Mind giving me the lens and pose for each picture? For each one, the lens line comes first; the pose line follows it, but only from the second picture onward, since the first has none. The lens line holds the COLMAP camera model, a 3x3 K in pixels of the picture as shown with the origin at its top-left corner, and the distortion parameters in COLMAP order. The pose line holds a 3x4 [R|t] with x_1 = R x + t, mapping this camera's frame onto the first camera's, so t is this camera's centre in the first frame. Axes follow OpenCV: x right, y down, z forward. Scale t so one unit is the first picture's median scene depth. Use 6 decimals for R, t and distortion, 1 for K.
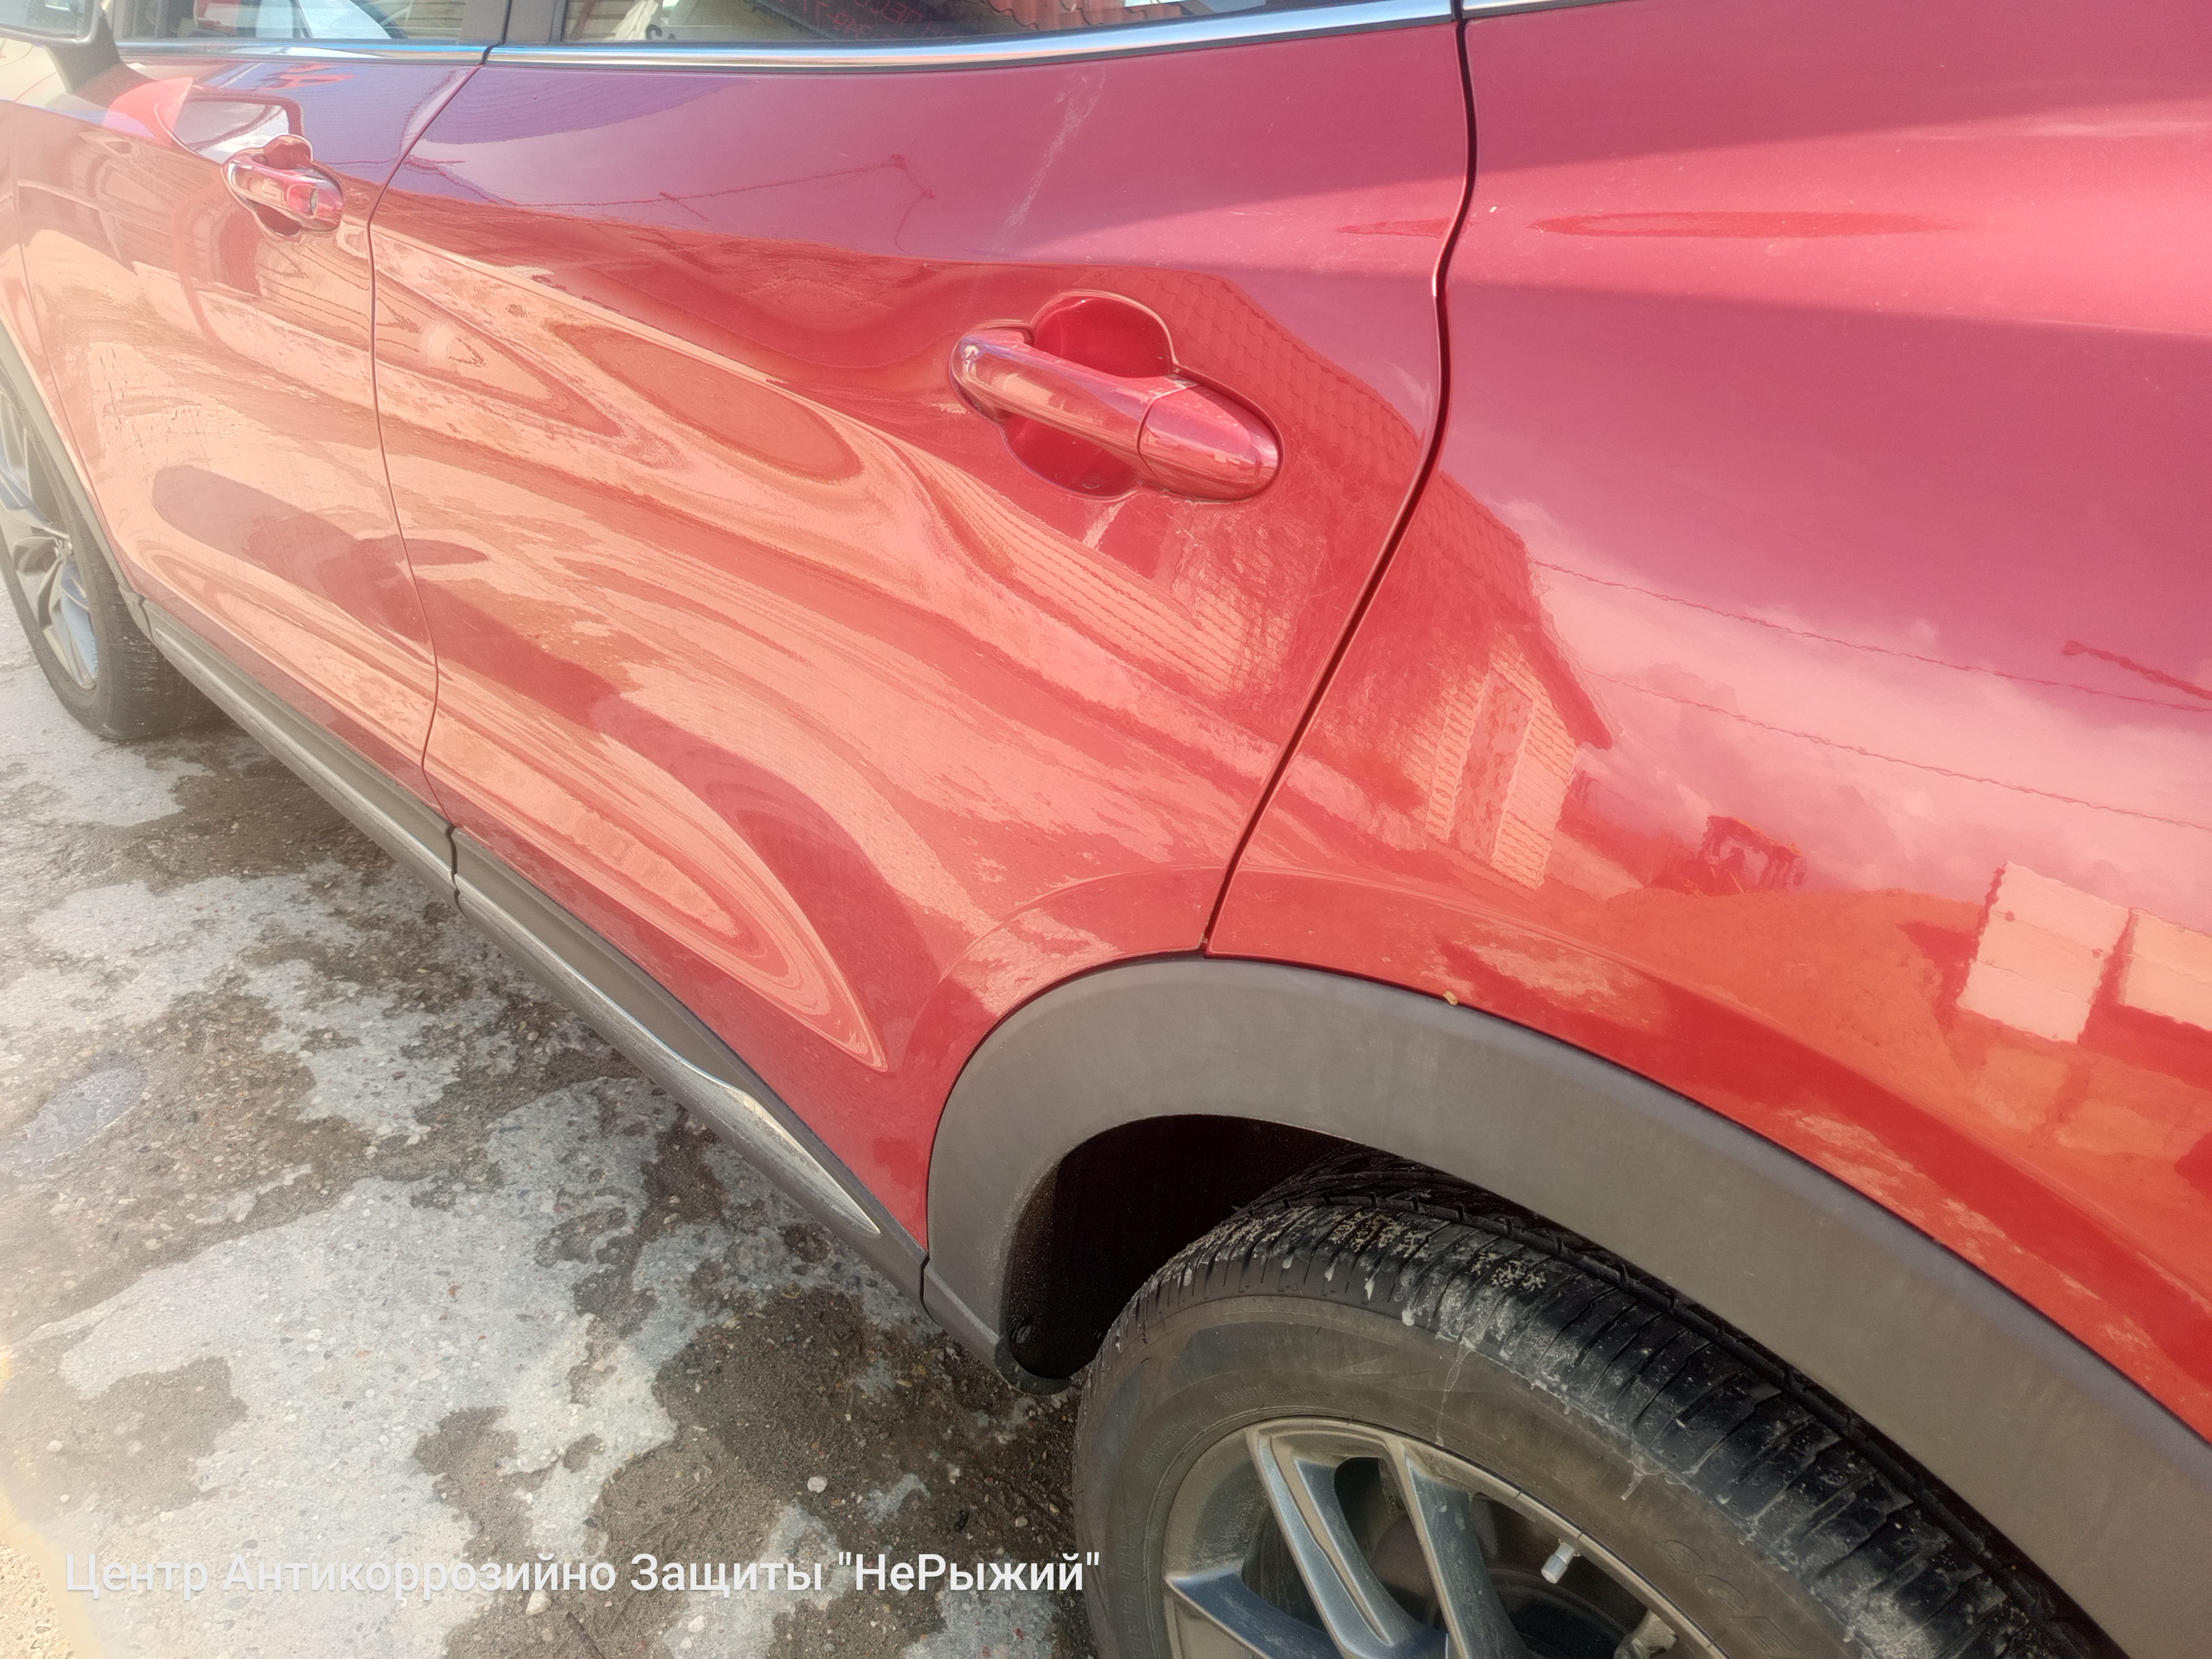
lens RADIAL K [[1515.6, 0, 1107.4], [0, 1515.6, 829.5], [0, 0, 1]] dist [0.018209, -0.014406]
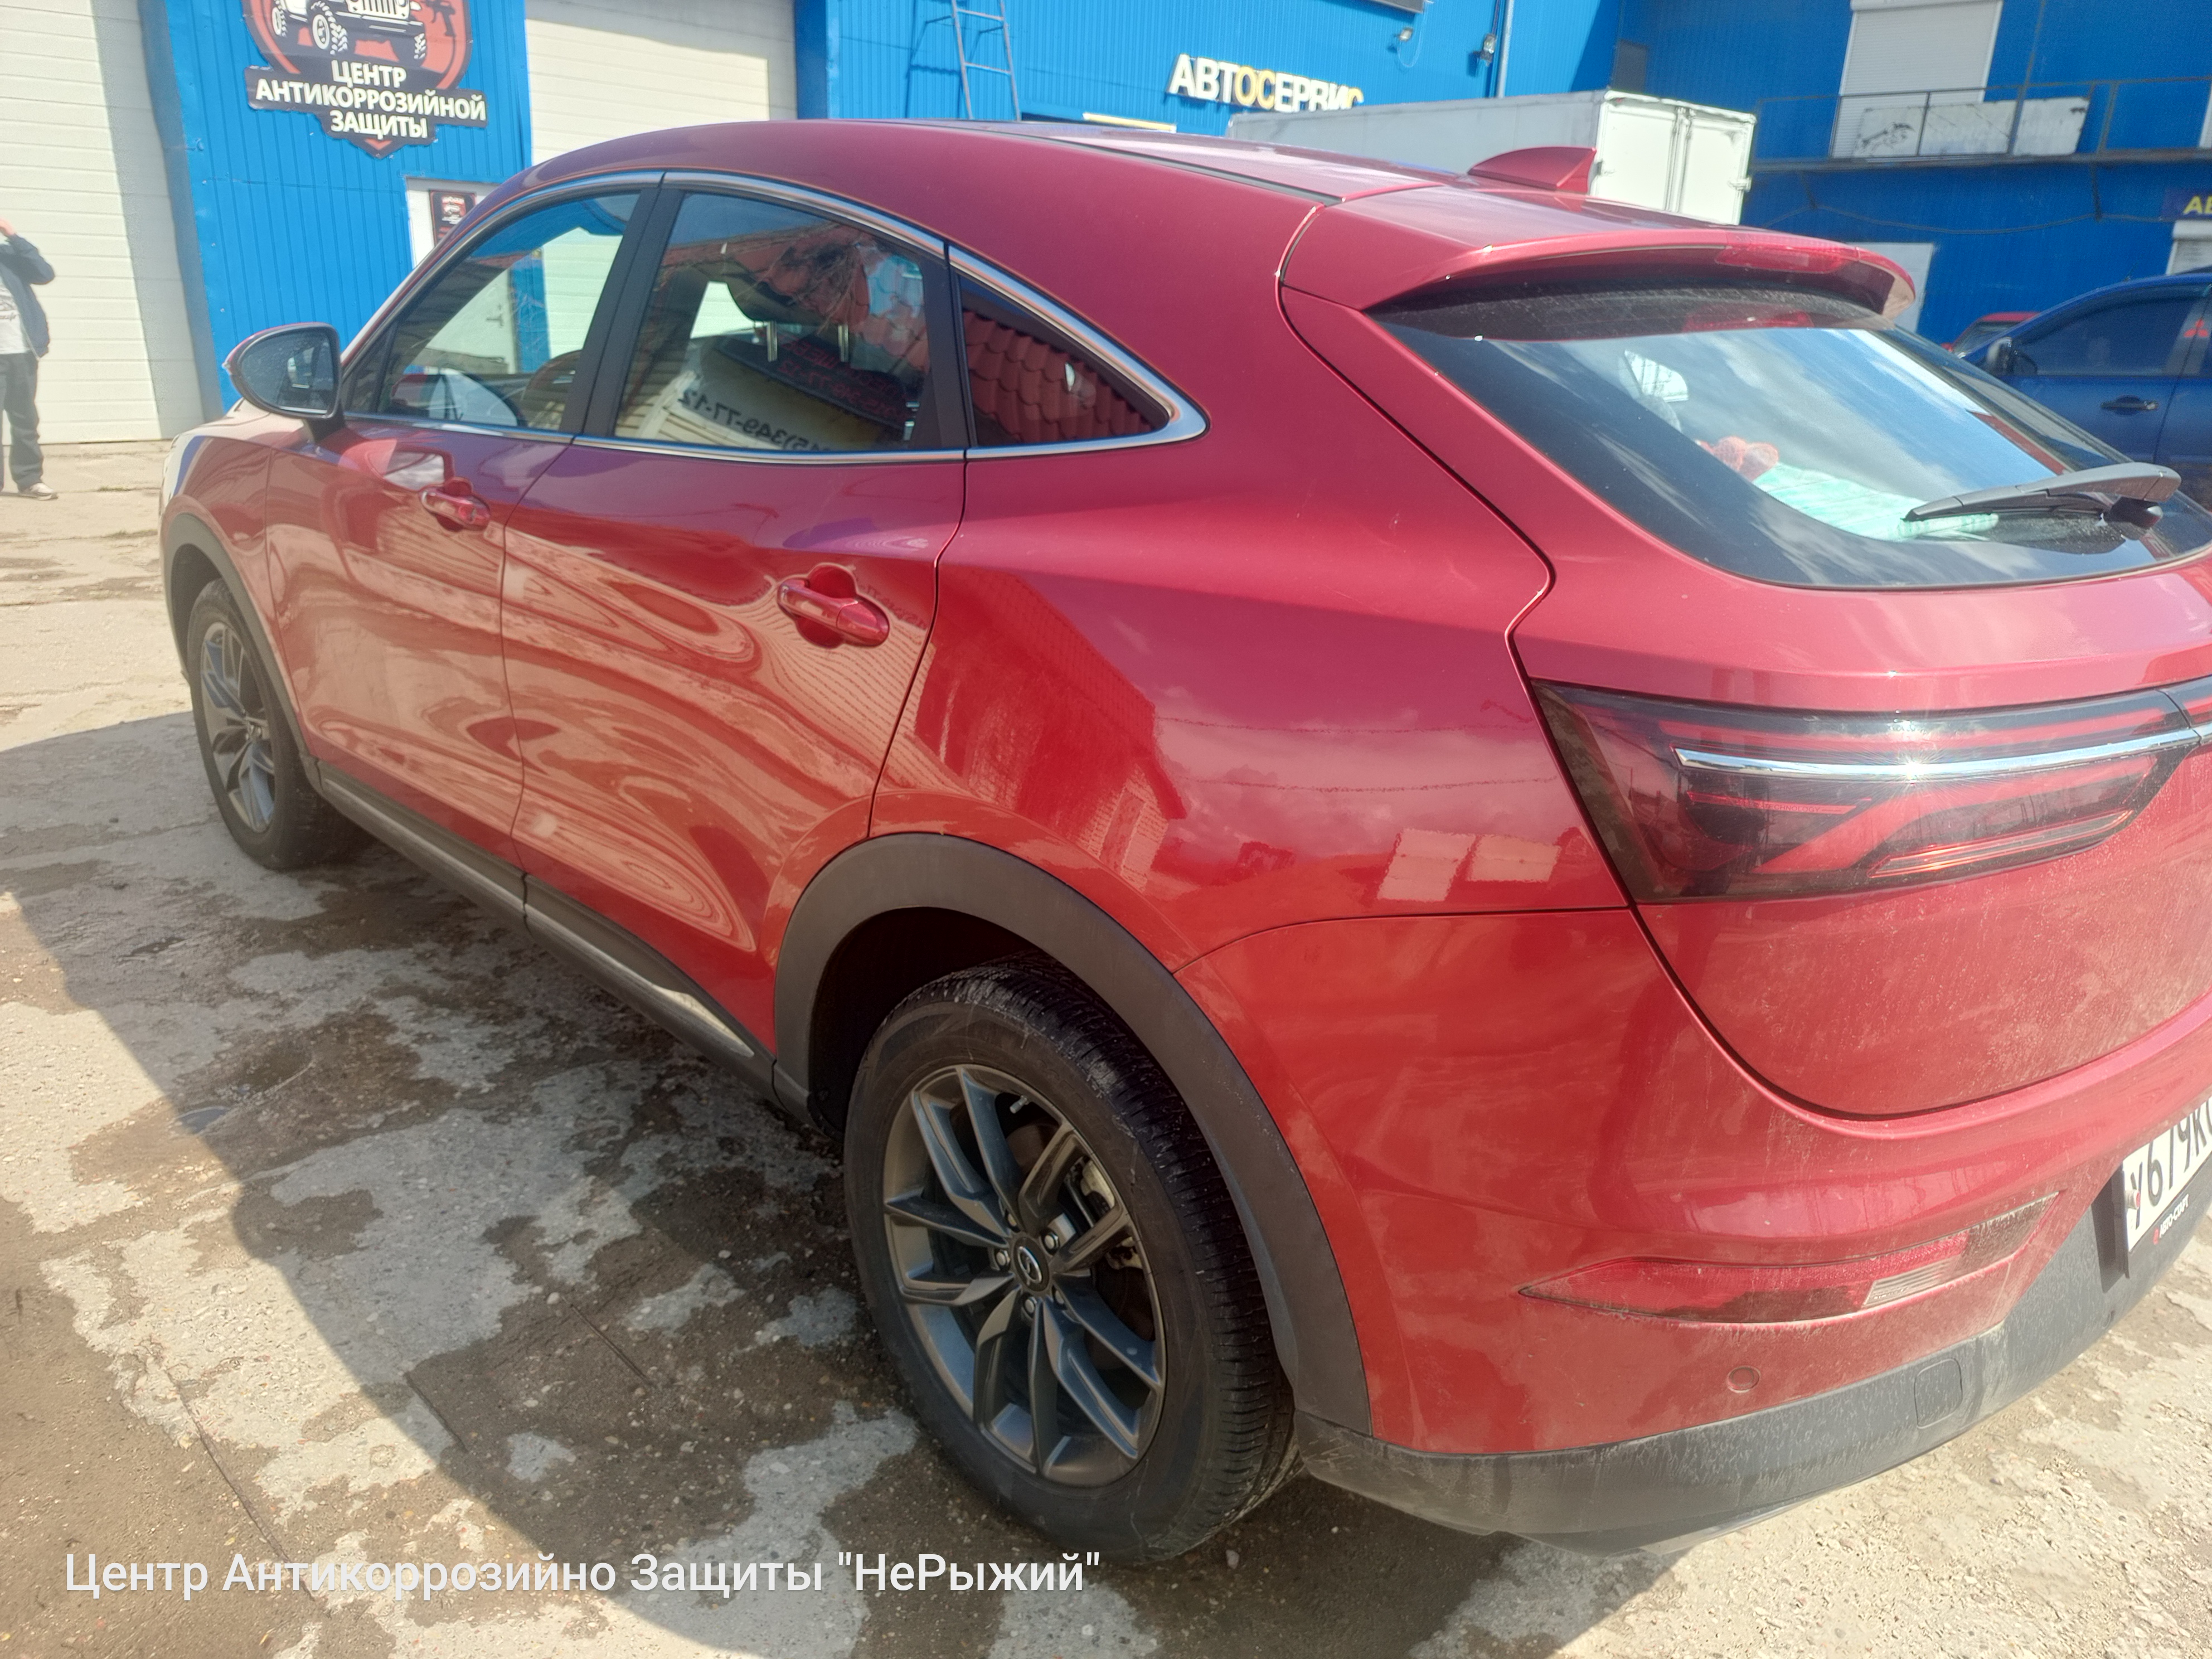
lens RADIAL K [[1515.6, 0, 1112.1], [0, 1515.6, 834.0], [0, 0, 1]] dist [0.018209, -0.014406]
pose [[0.999880, -0.001054, -0.015424, 0.224177], [-0.001363, 0.987786, -0.155813, 0.206600], [0.015399, 0.155815, 0.987666, -0.608704]]
